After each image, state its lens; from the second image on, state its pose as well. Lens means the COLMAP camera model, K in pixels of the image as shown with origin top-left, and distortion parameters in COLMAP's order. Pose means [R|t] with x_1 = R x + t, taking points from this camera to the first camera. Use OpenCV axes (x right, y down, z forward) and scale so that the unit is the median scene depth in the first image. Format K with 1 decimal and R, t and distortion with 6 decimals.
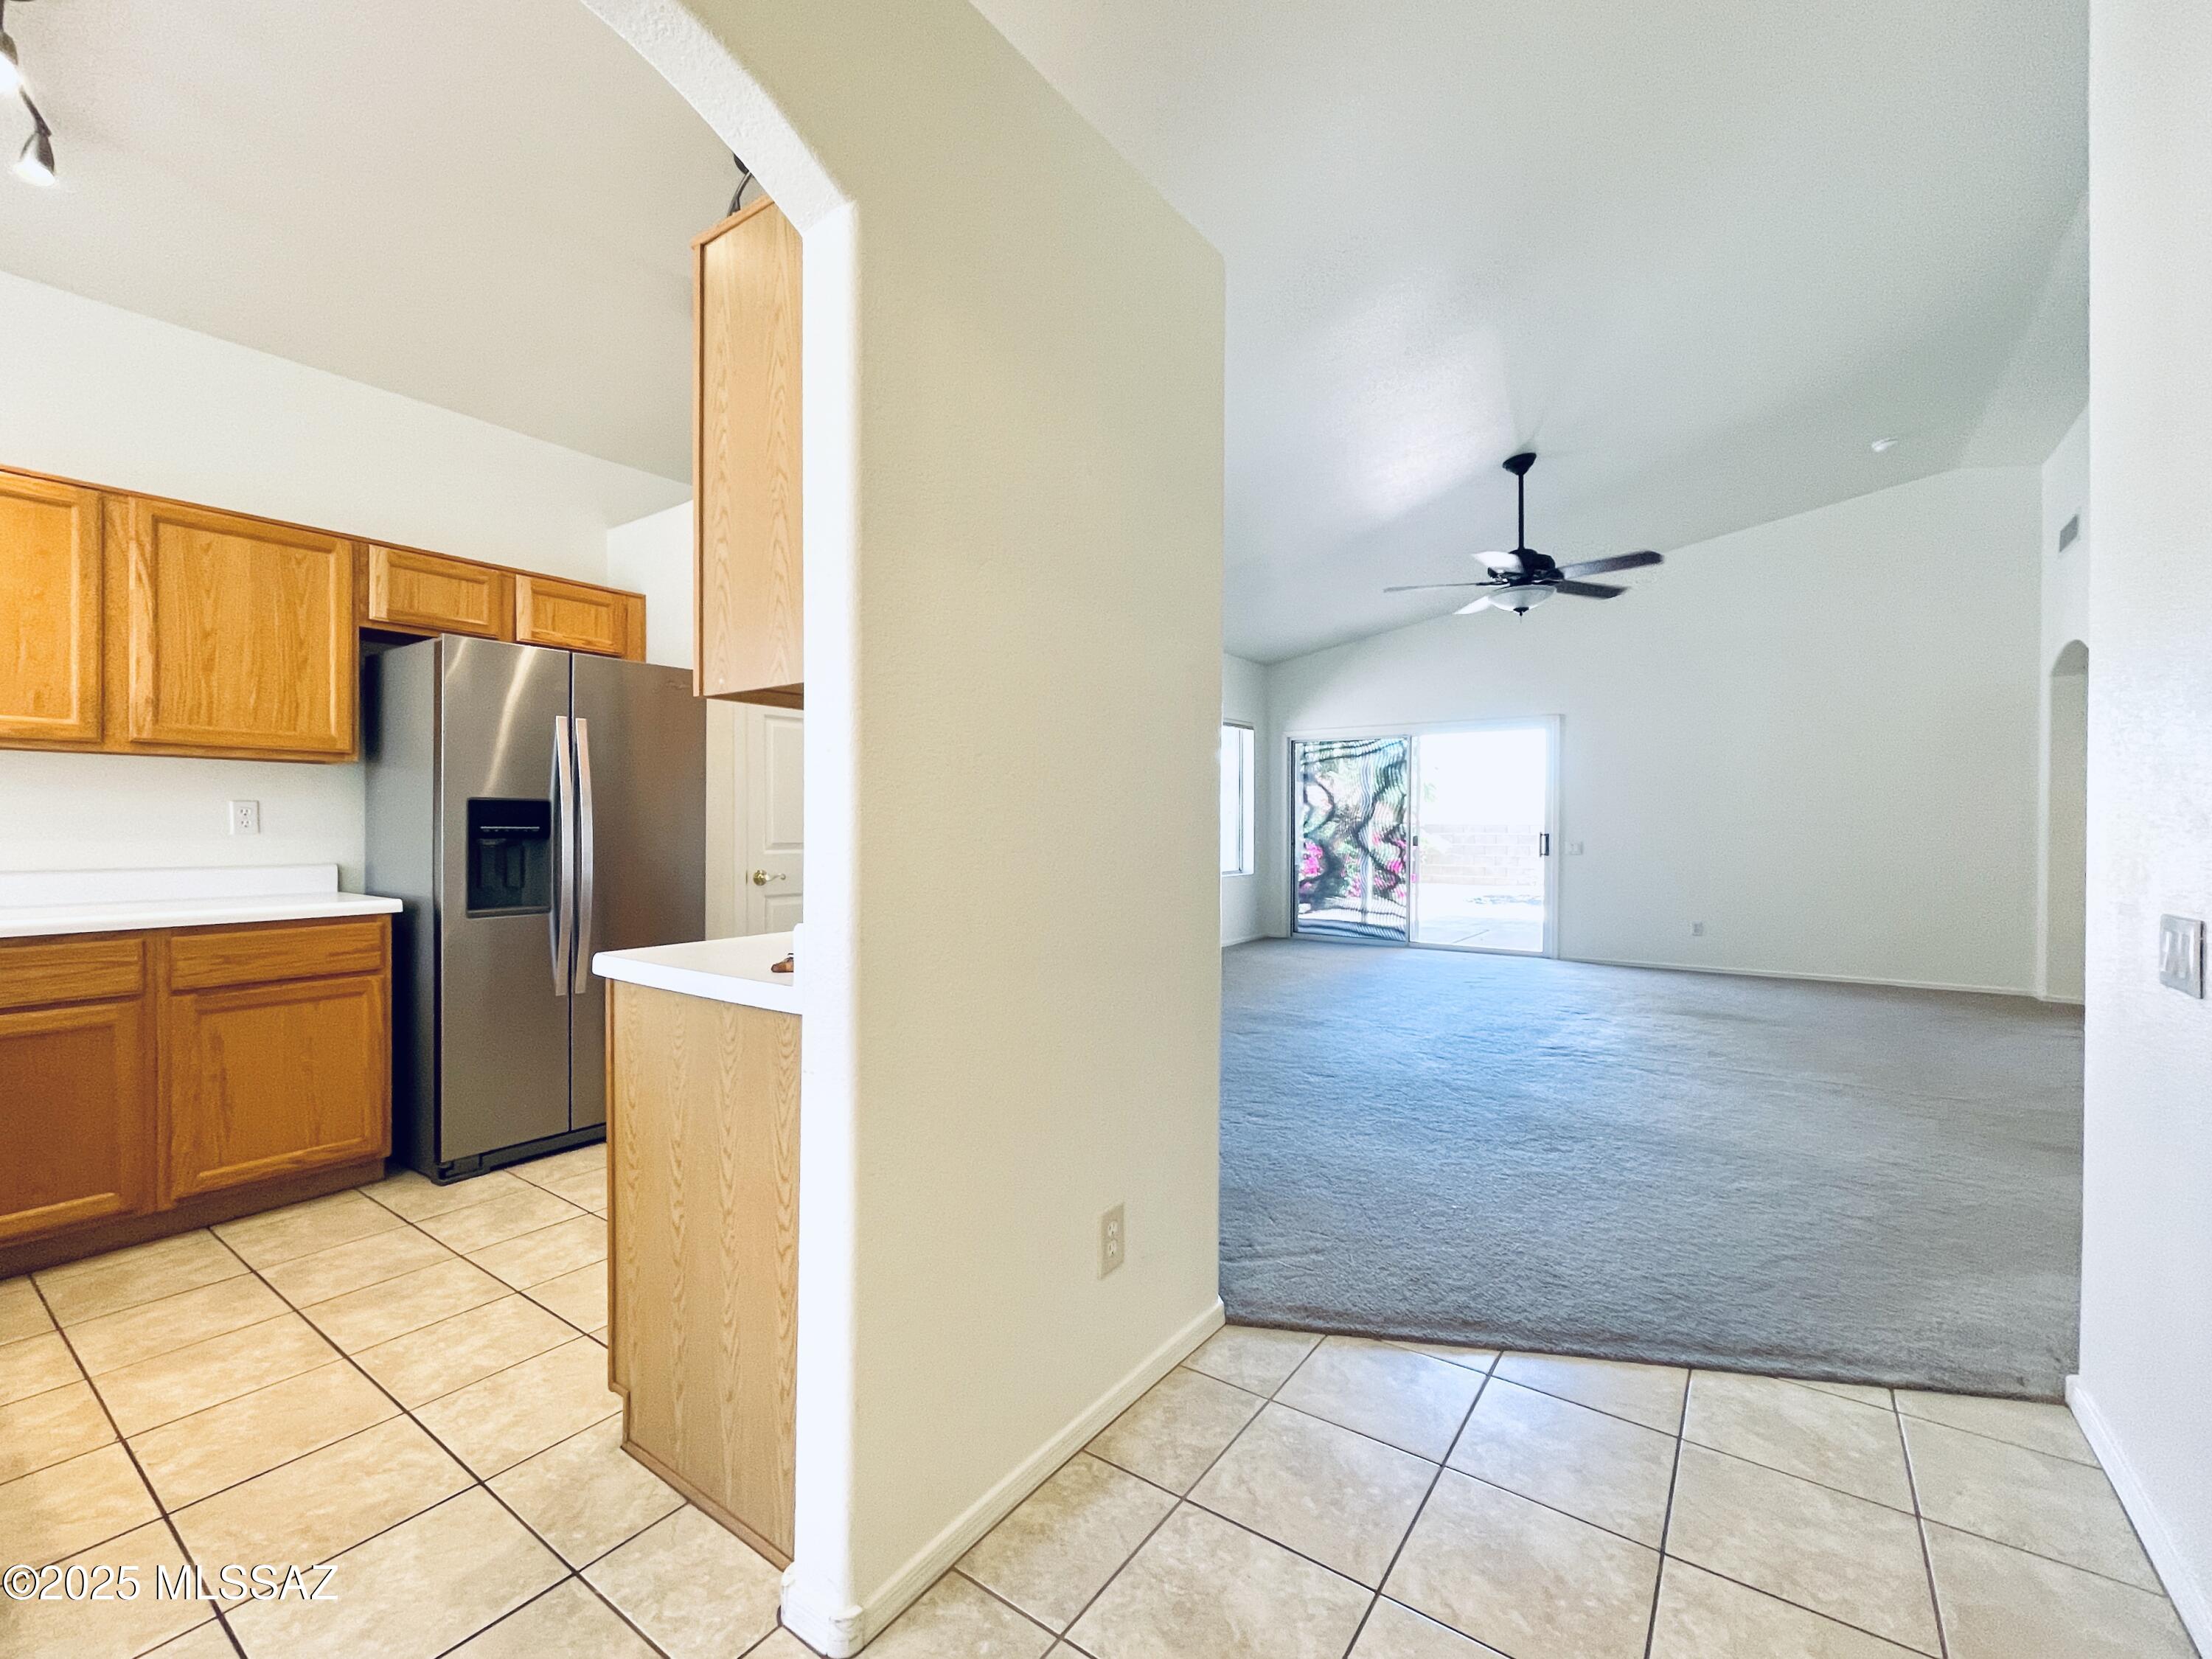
lens RADIAL K [[941.0, 0, 1108.9], [0, 941.0, 833.7], [0, 0, 1]] dist [-0.000105, -0.000039]
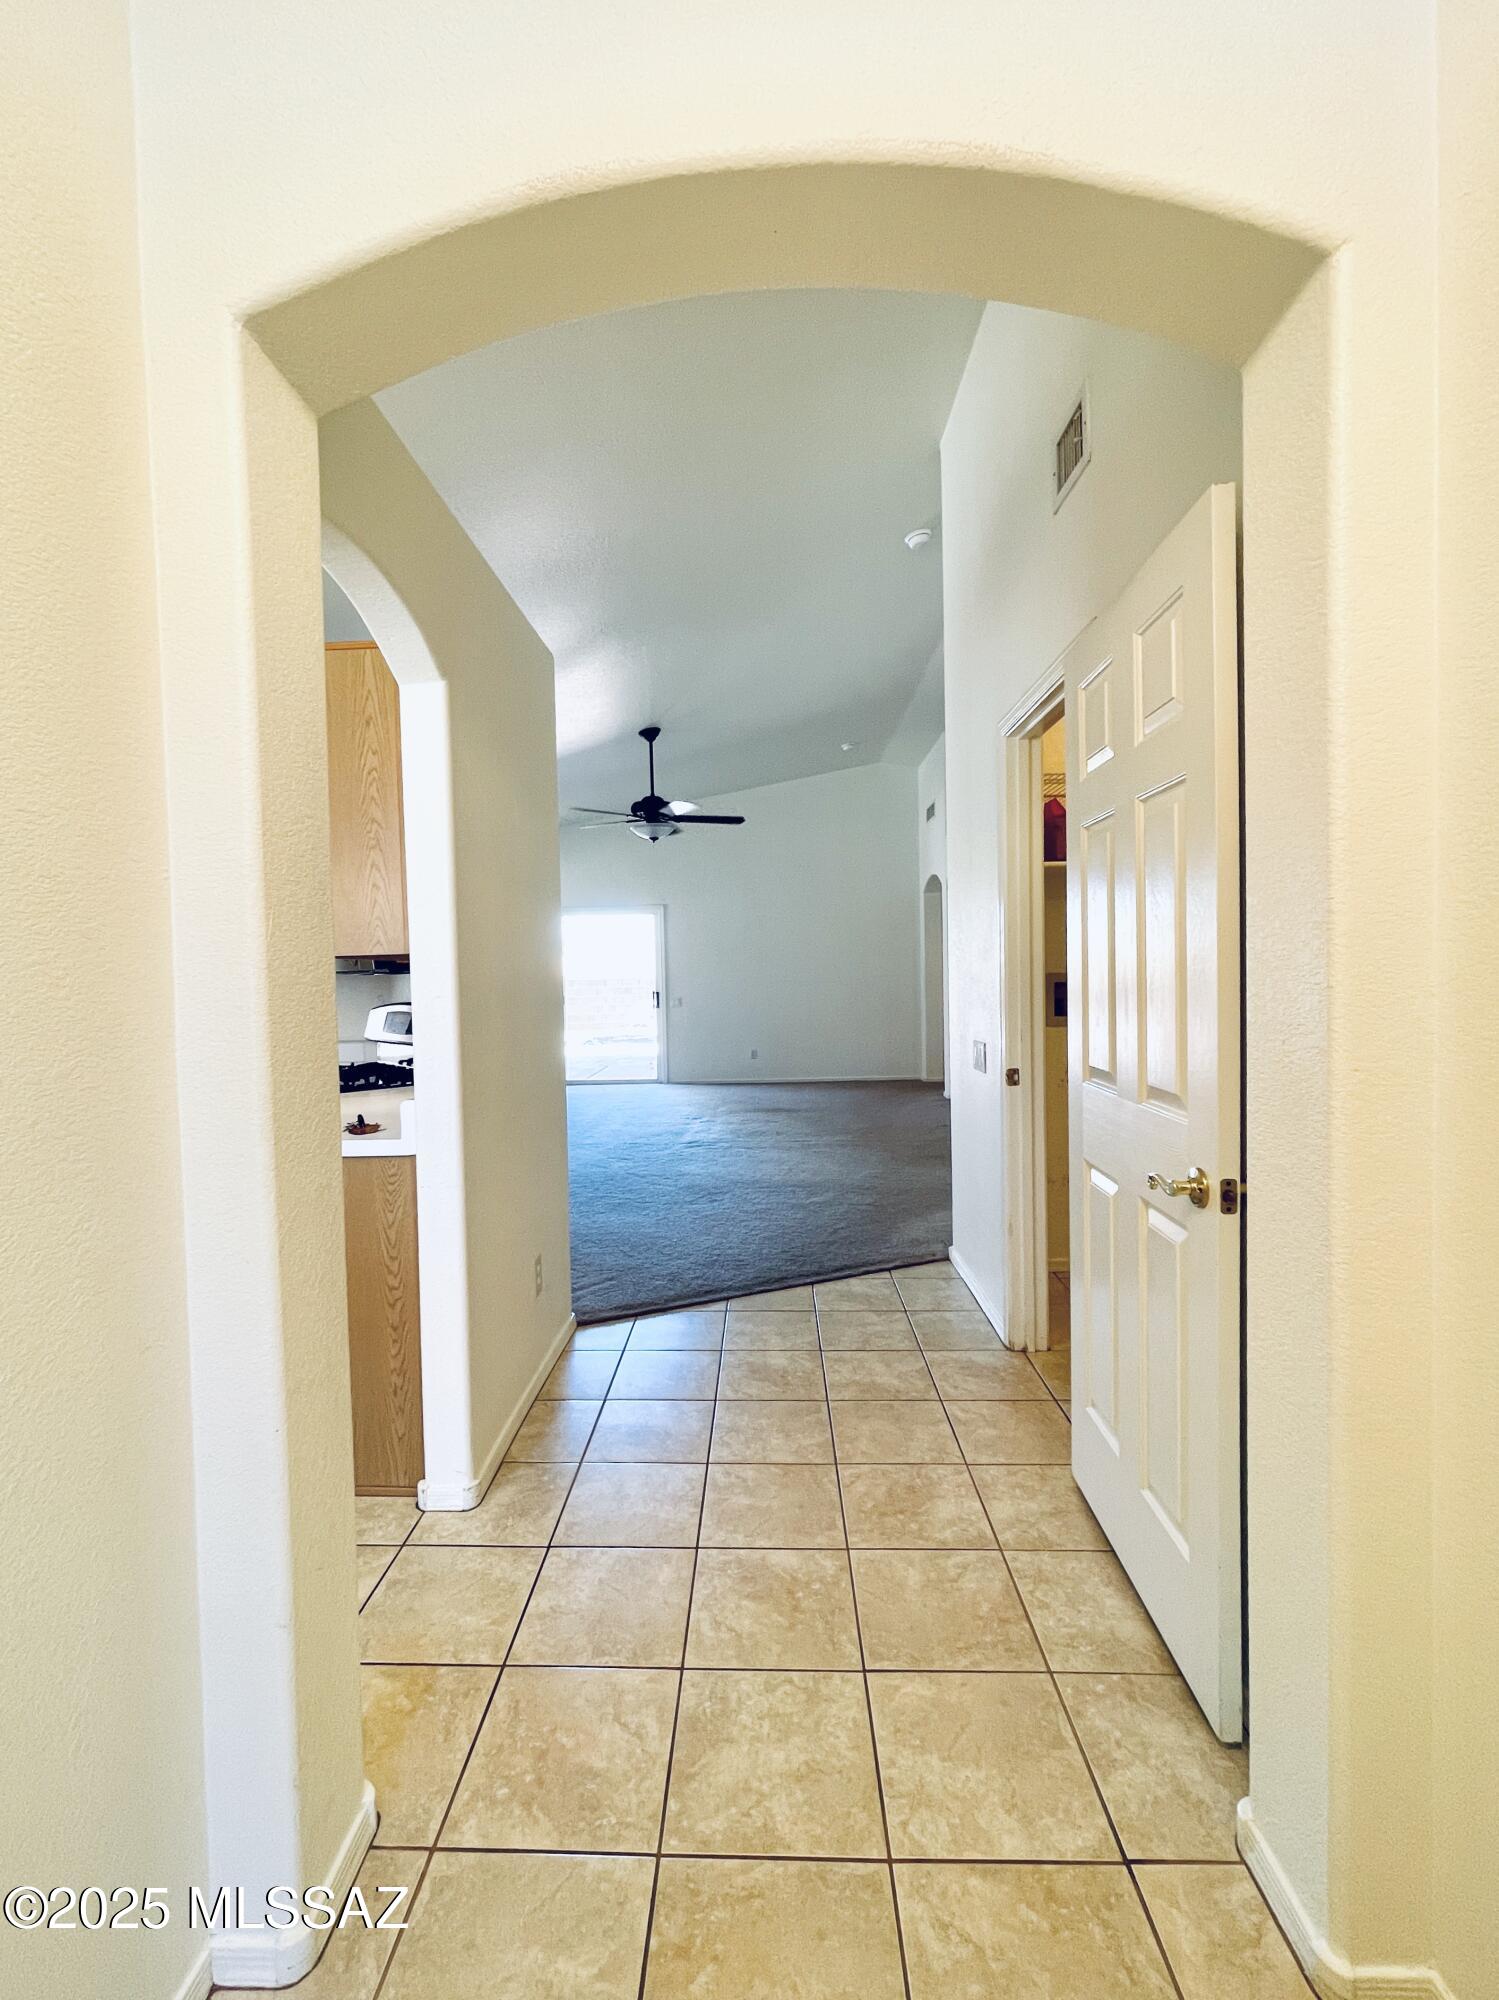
lens RADIAL K [[862.9, 0, 730.8], [0, 862.9, 996.1], [0, 0, 1]] dist [0.010424, -0.000127]
pose [[0.840836, -0.036308, 0.540071, -0.303911], [0.028373, 0.999333, 0.023009, -0.048713], [-0.540546, -0.004023, 0.841305, -0.268068]]
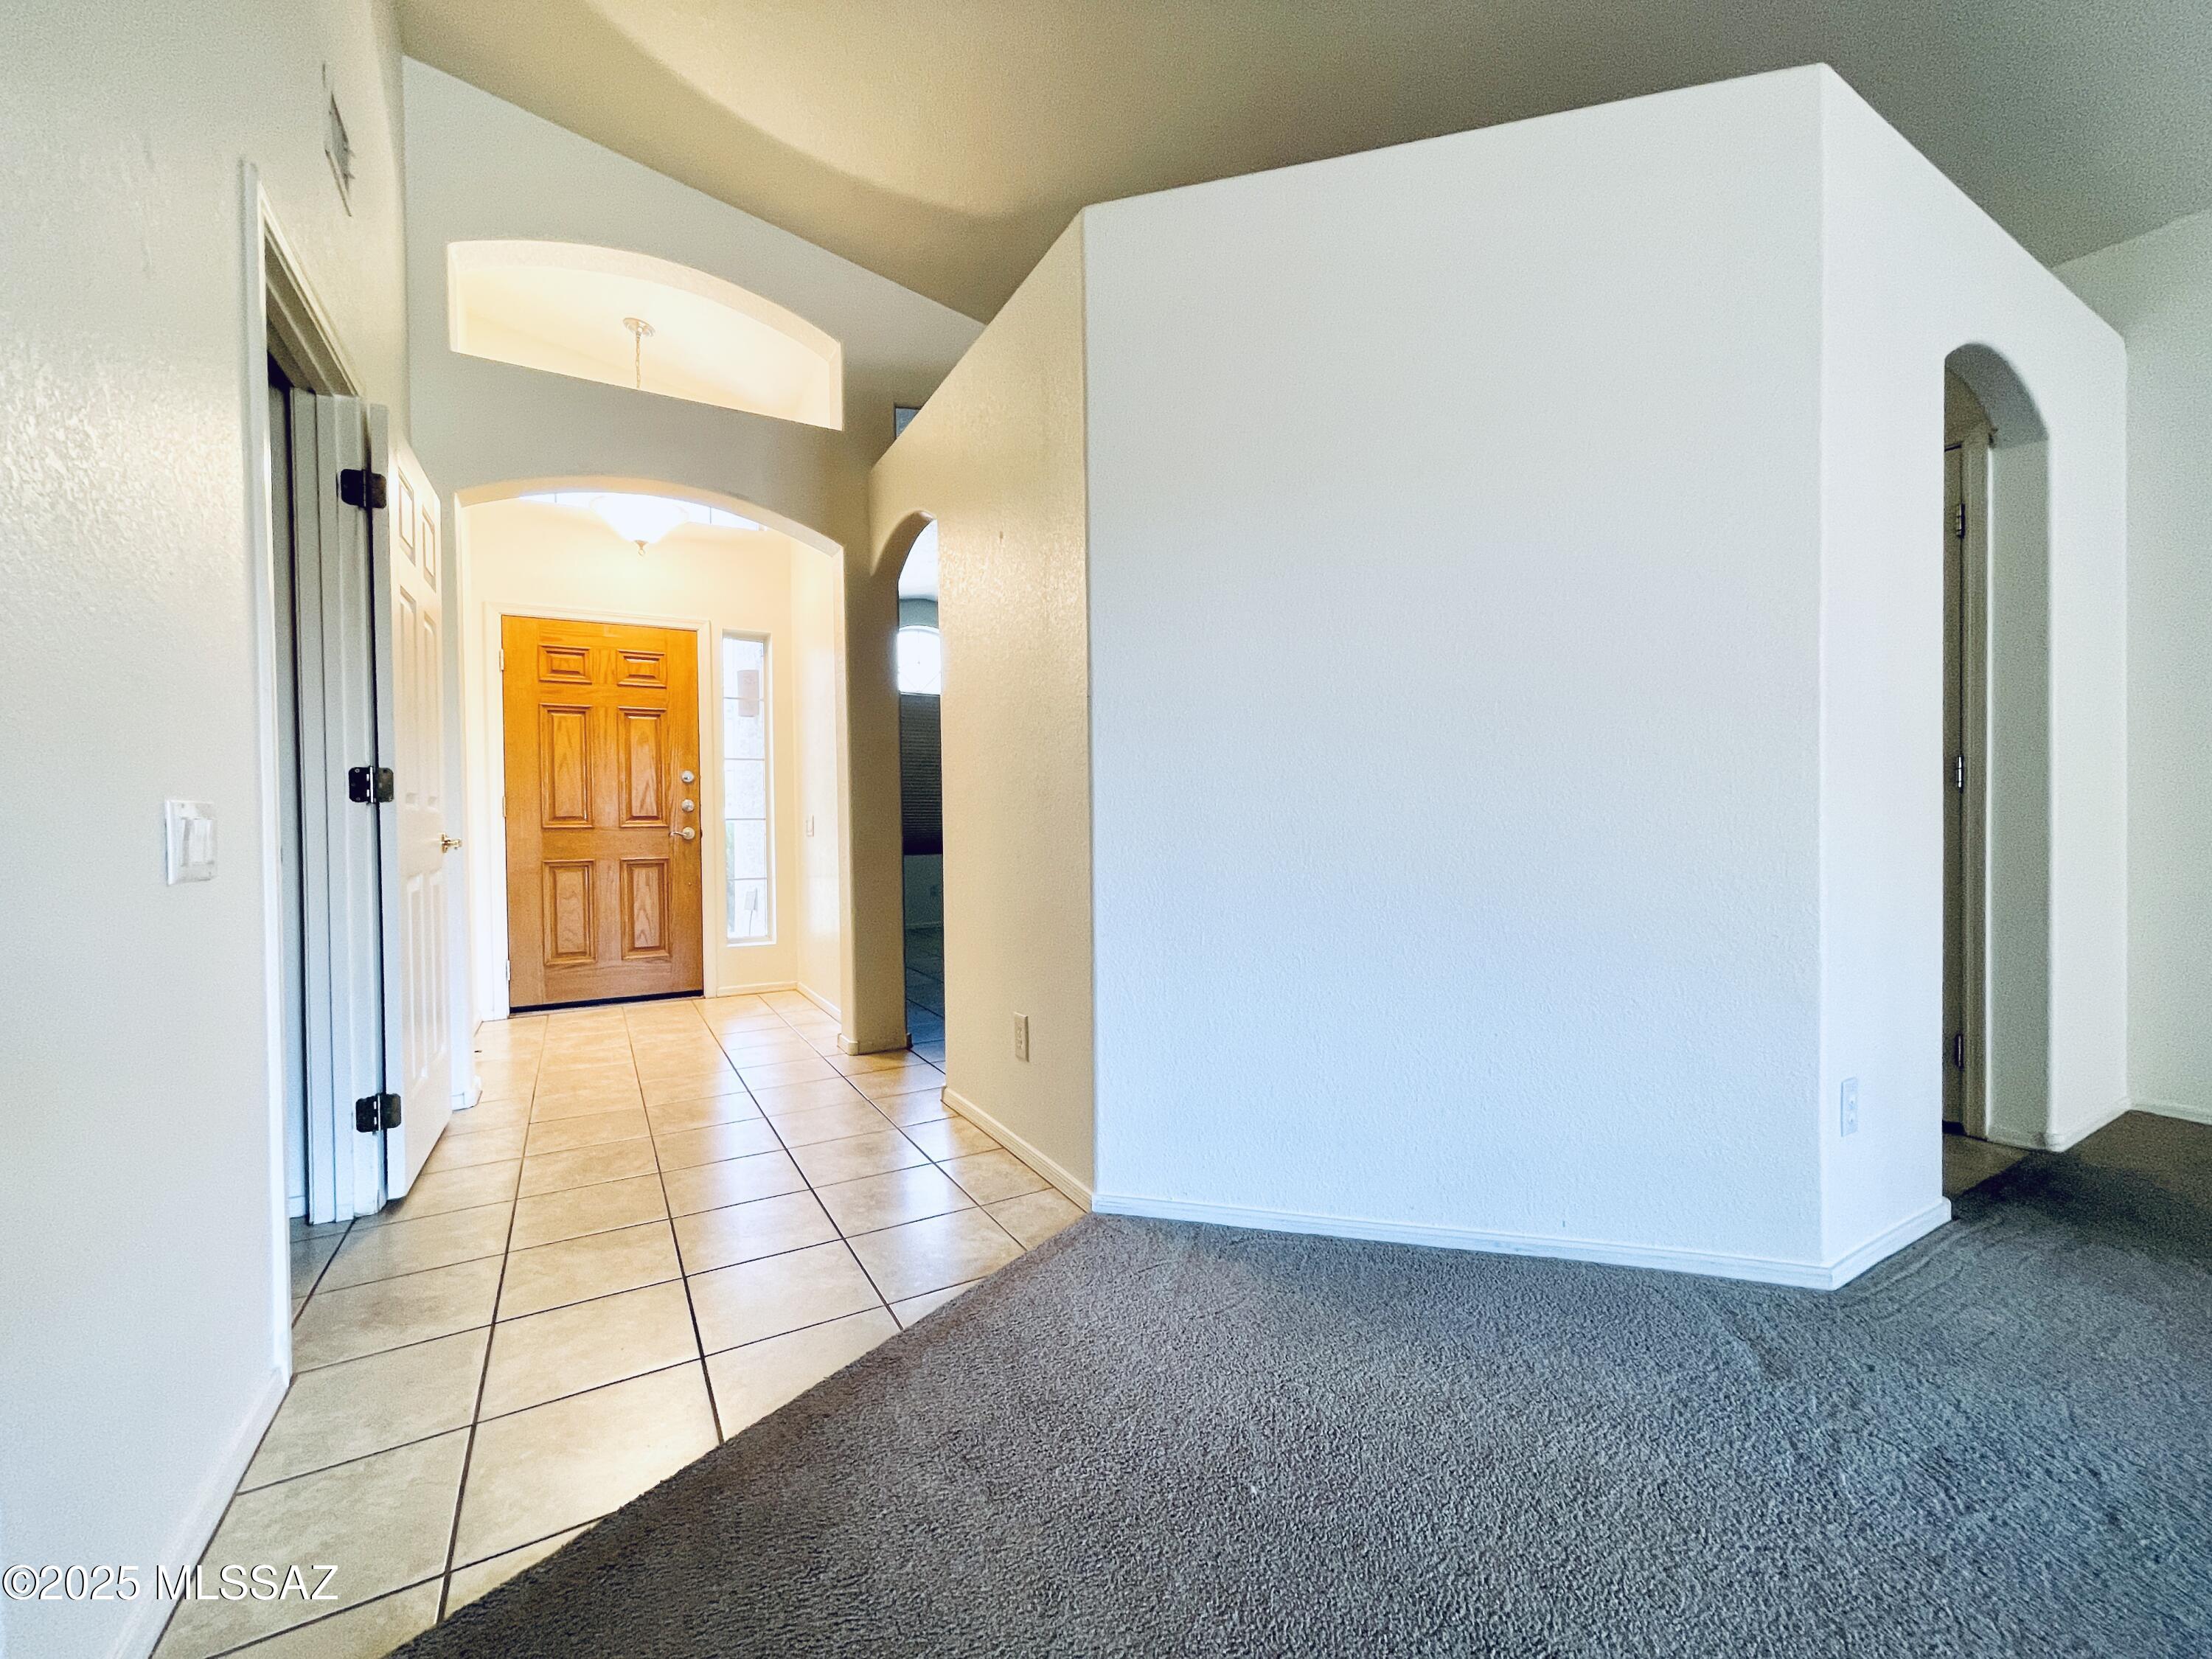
lens RADIAL K [[892.3, 0, 1103.8], [0, 892.3, 831.9], [0, 0, 1]] dist [-0.002162, -0.000440]
pose [[-0.411318, 0.014427, -0.911378, 0.717432], [0.000681, 0.999879, 0.015520, 0.050262], [0.911491, 0.005763, -0.411279, 0.993608]]
